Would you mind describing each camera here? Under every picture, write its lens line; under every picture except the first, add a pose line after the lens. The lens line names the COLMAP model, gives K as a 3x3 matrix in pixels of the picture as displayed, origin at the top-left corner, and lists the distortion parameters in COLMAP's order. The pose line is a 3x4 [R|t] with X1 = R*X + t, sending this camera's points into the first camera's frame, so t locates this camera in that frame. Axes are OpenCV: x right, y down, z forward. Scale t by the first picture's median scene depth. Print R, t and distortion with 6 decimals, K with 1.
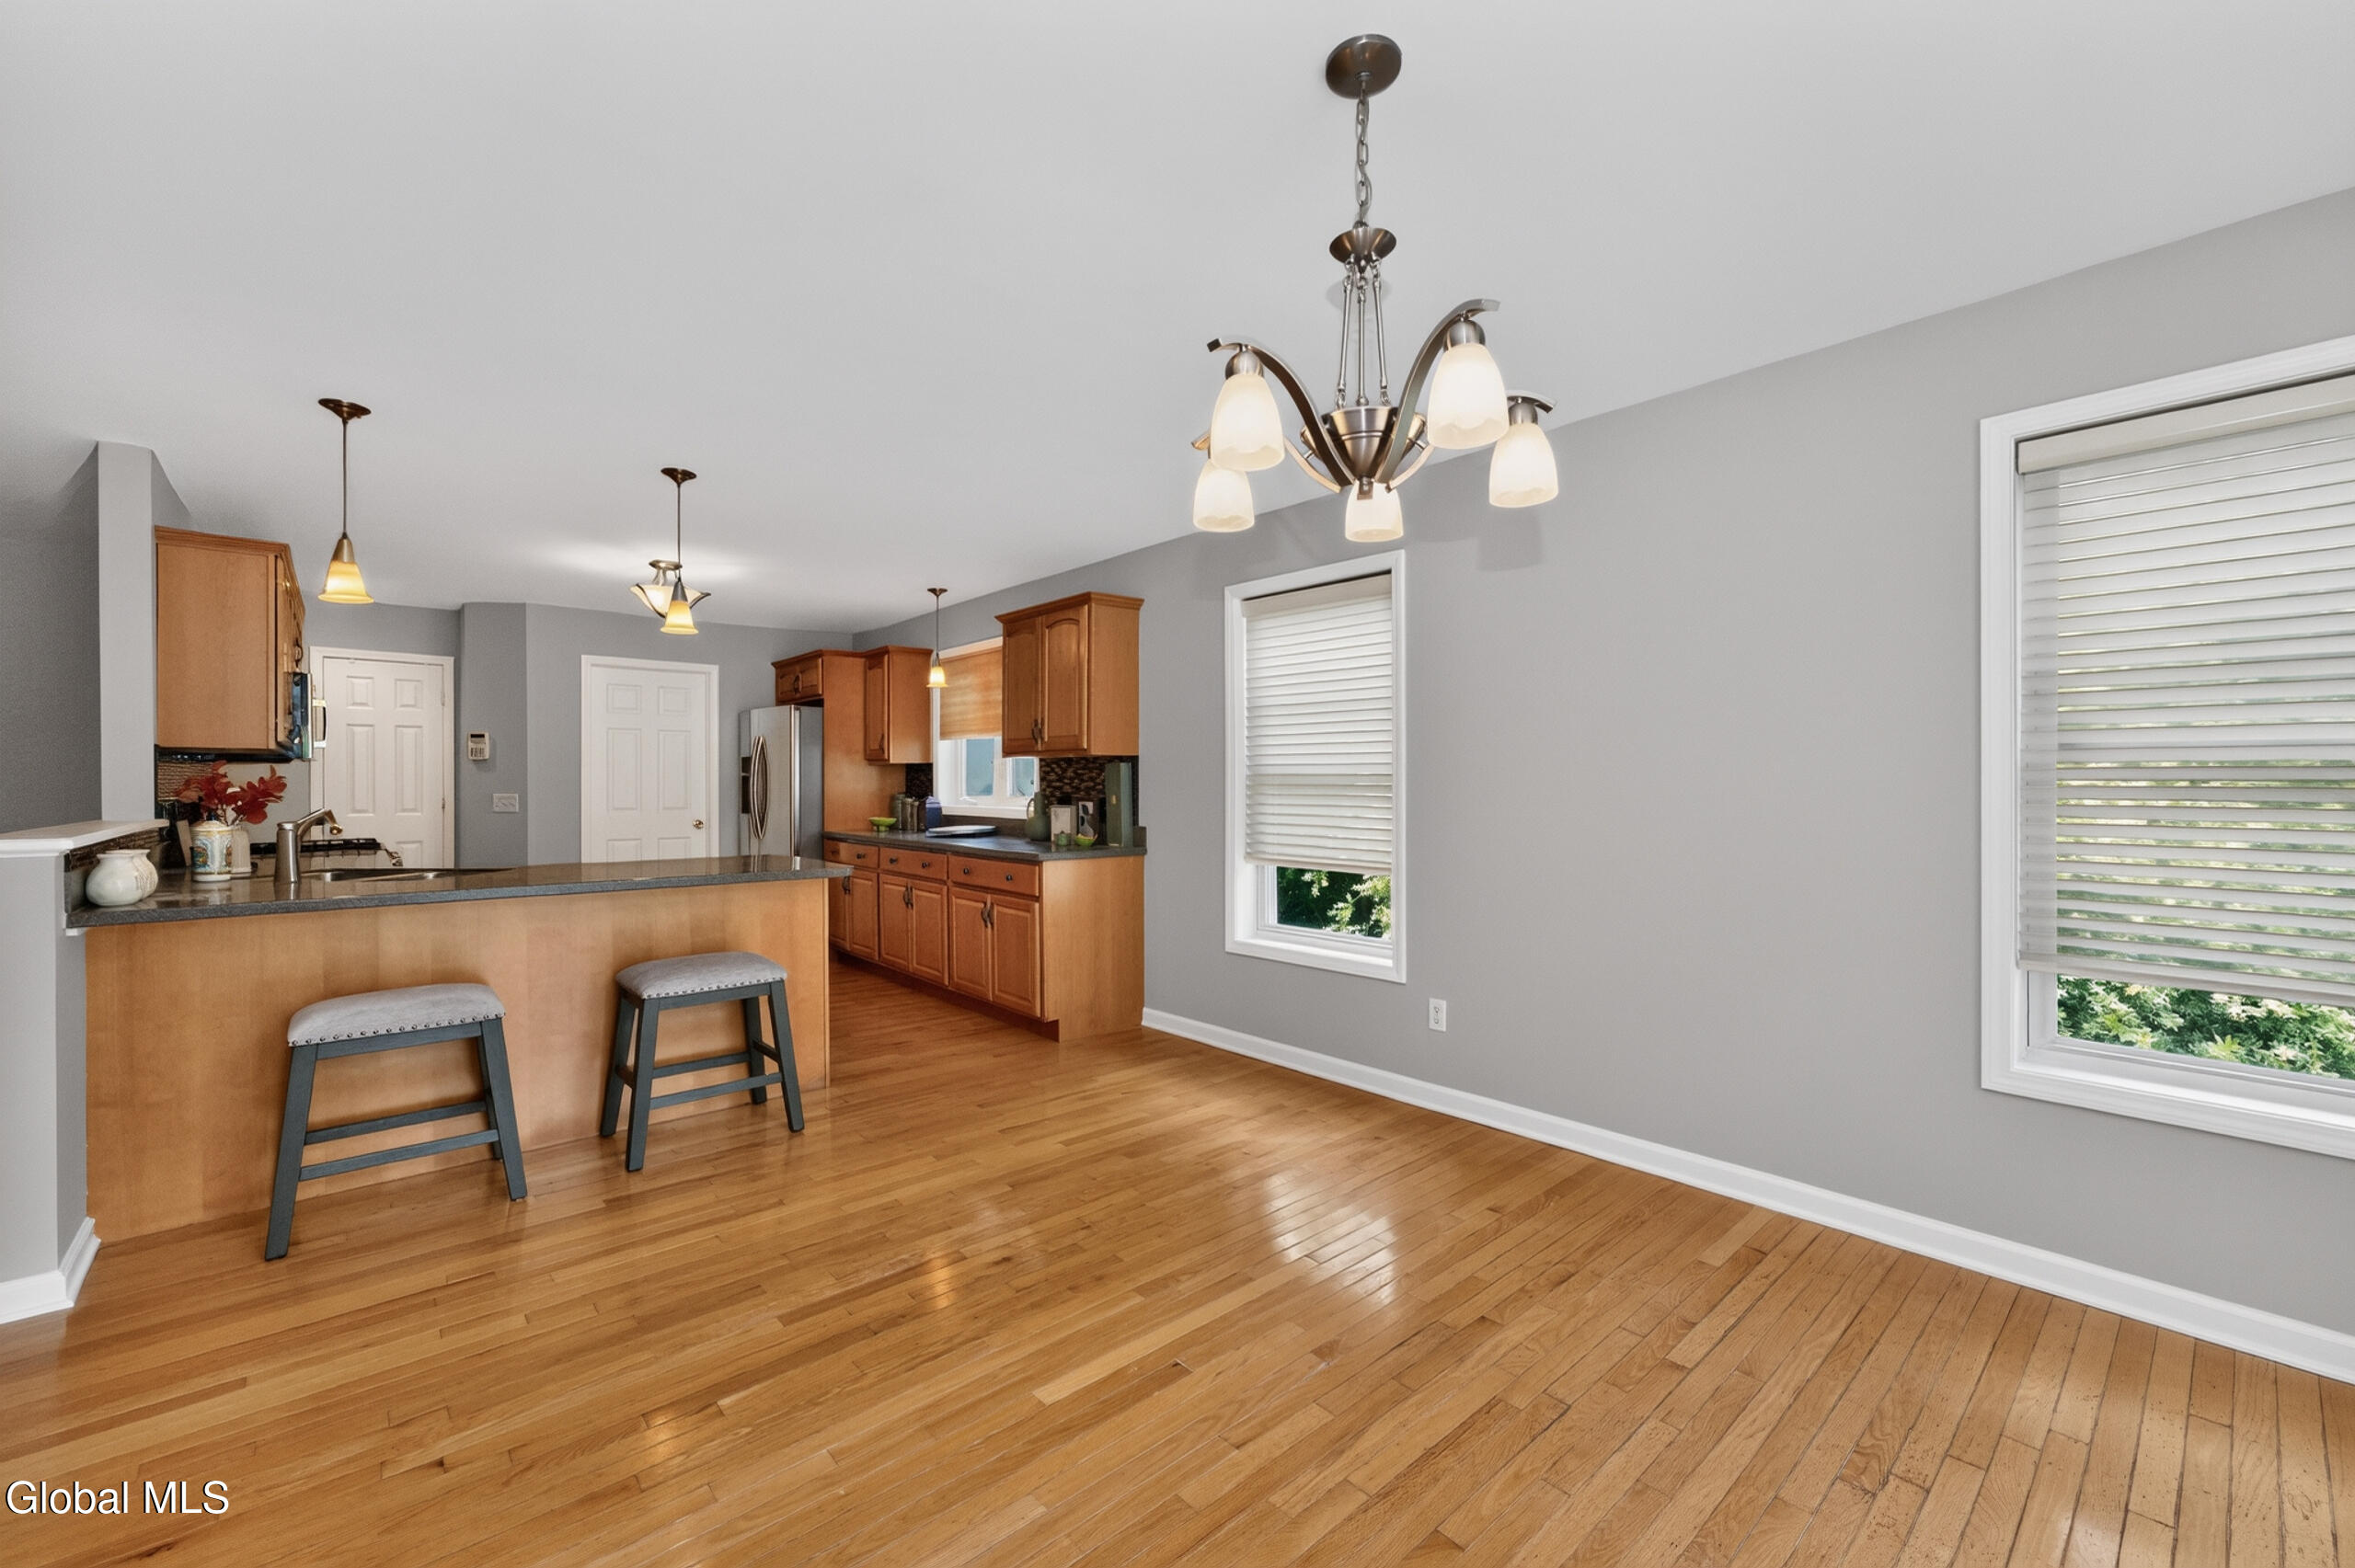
lens RADIAL K [[958.9, 0, 1164.7], [0, 958.9, 772.5], [0, 0, 1]] dist [-0.001354, 0.000263]
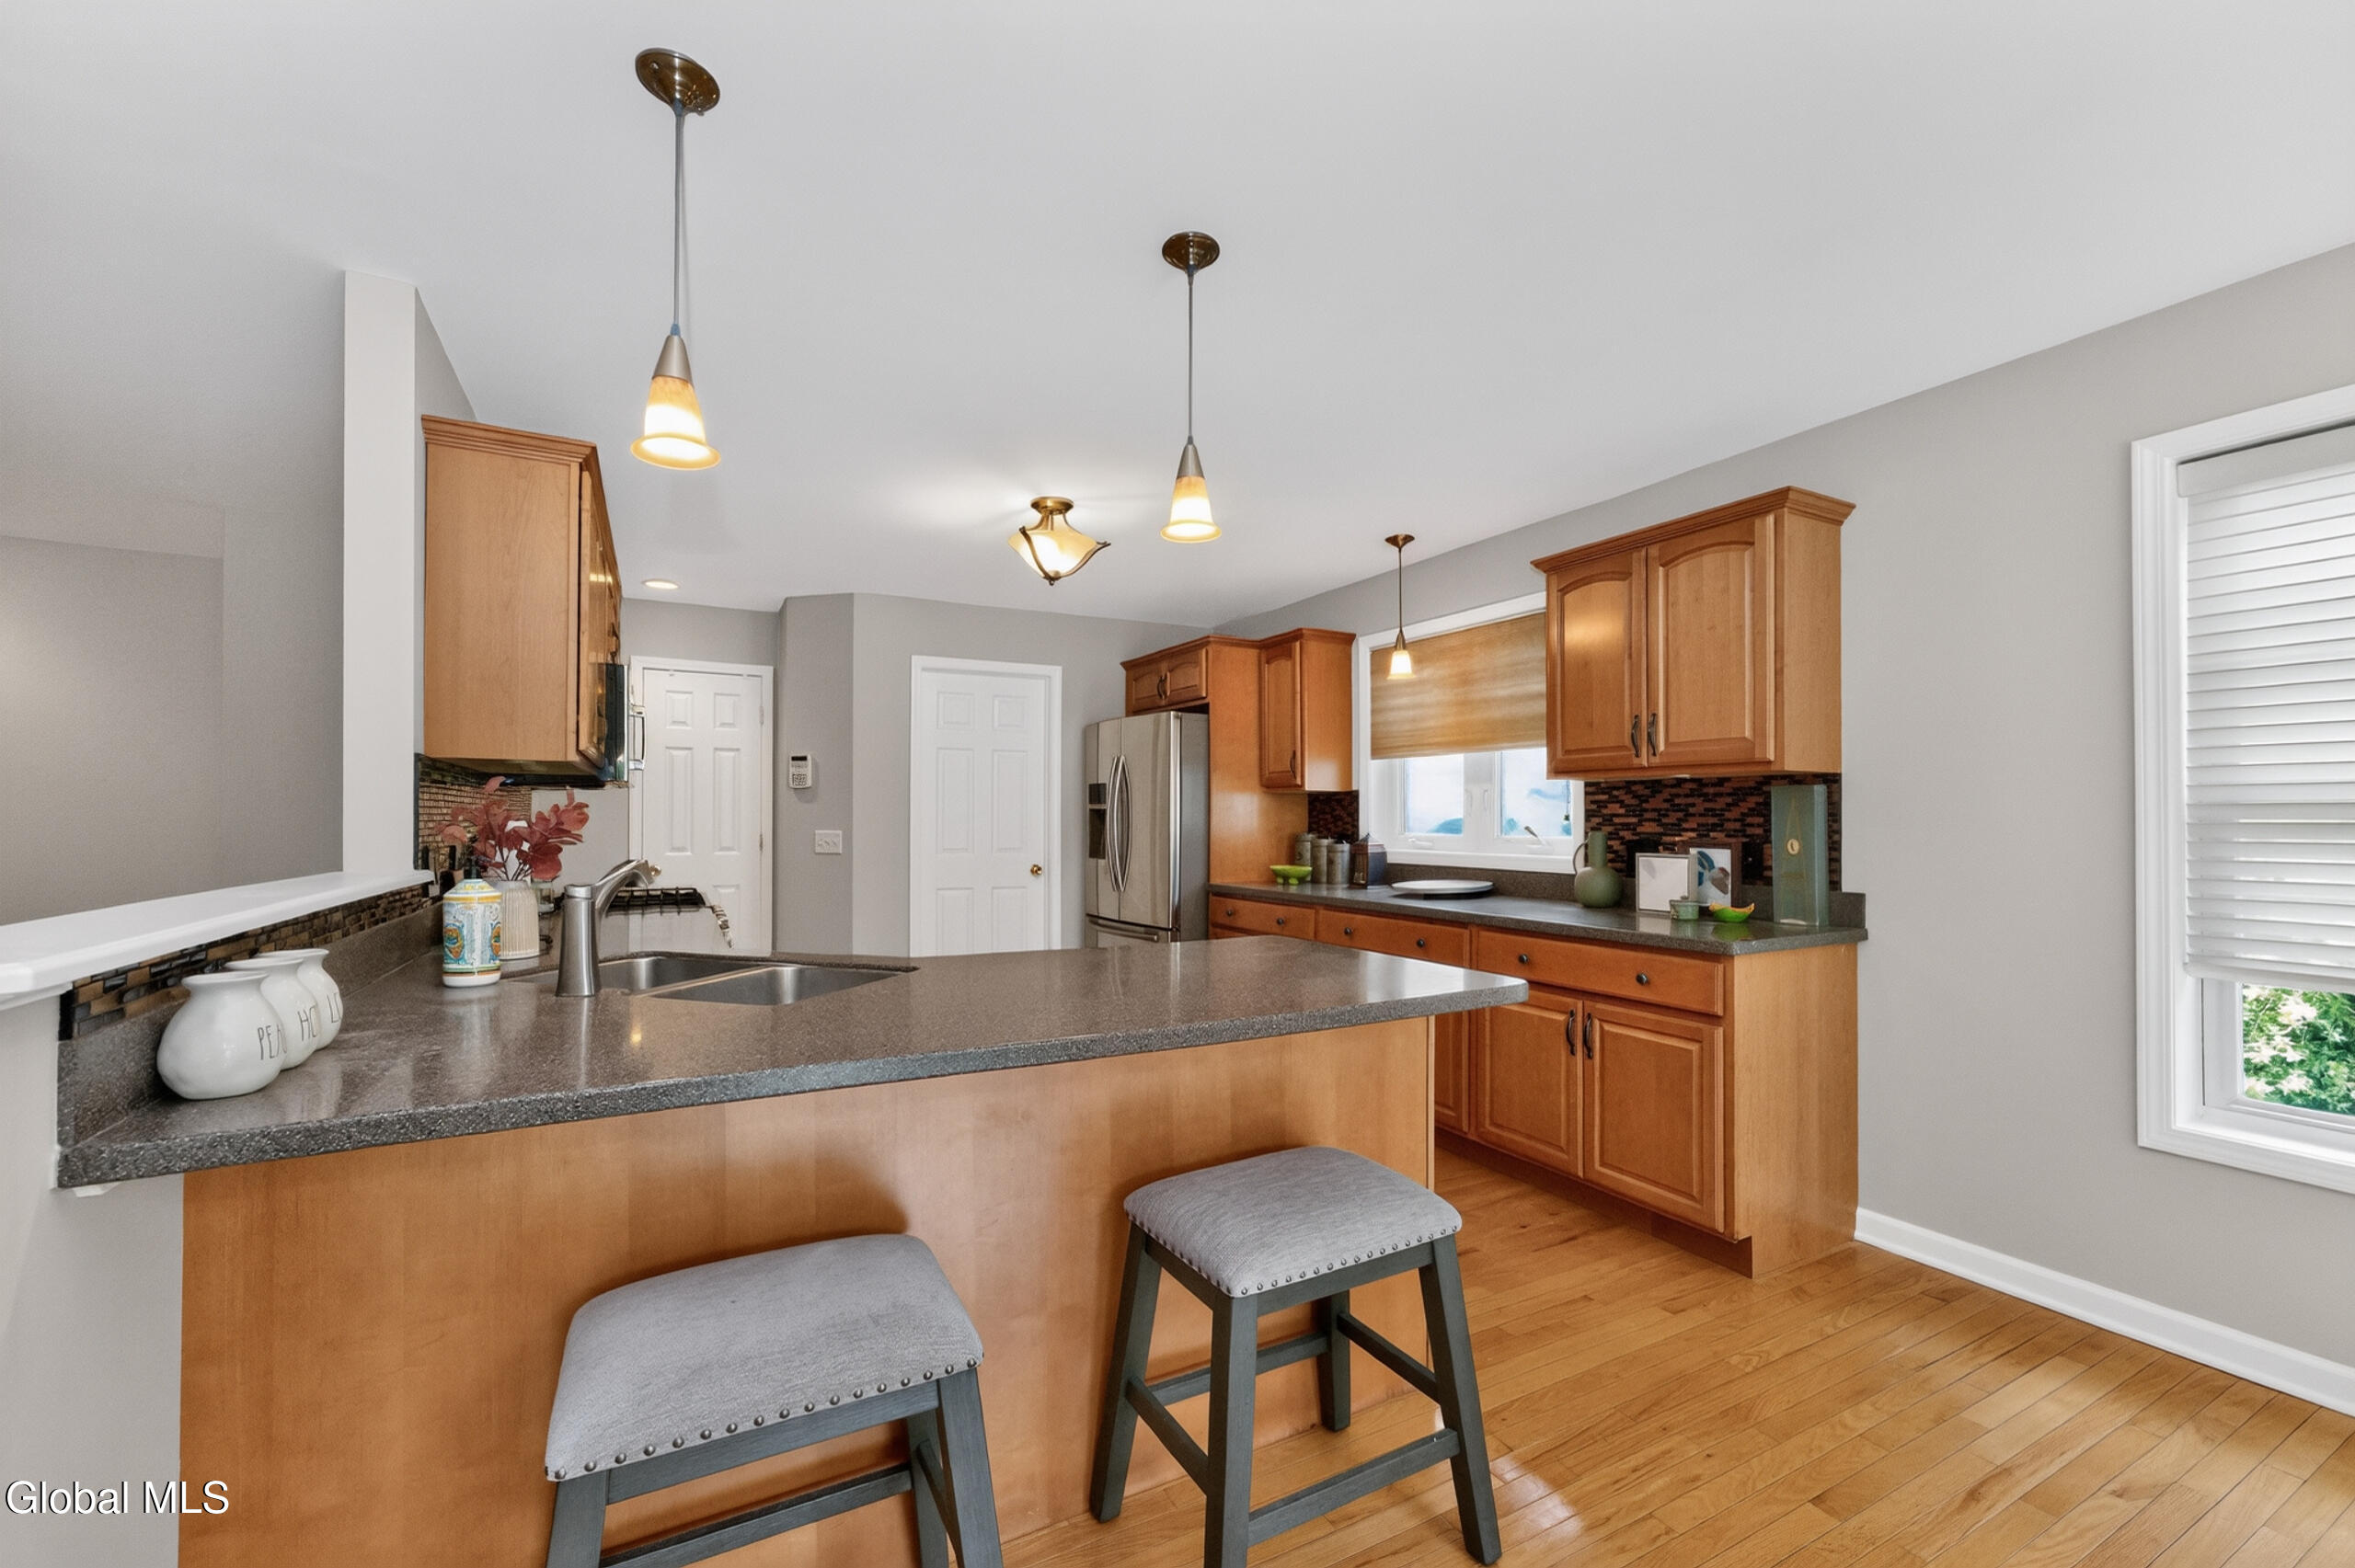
lens RADIAL K [[974.8, 0, 1168.4], [0, 974.8, 793.6], [0, 0, 1]] dist [-0.082328, 0.048551]
pose [[0.975669, -0.001892, -0.219243, -0.301054], [-0.001234, 0.999900, -0.014120, 0.004023], [0.219247, 0.014046, 0.975568, 0.350100]]
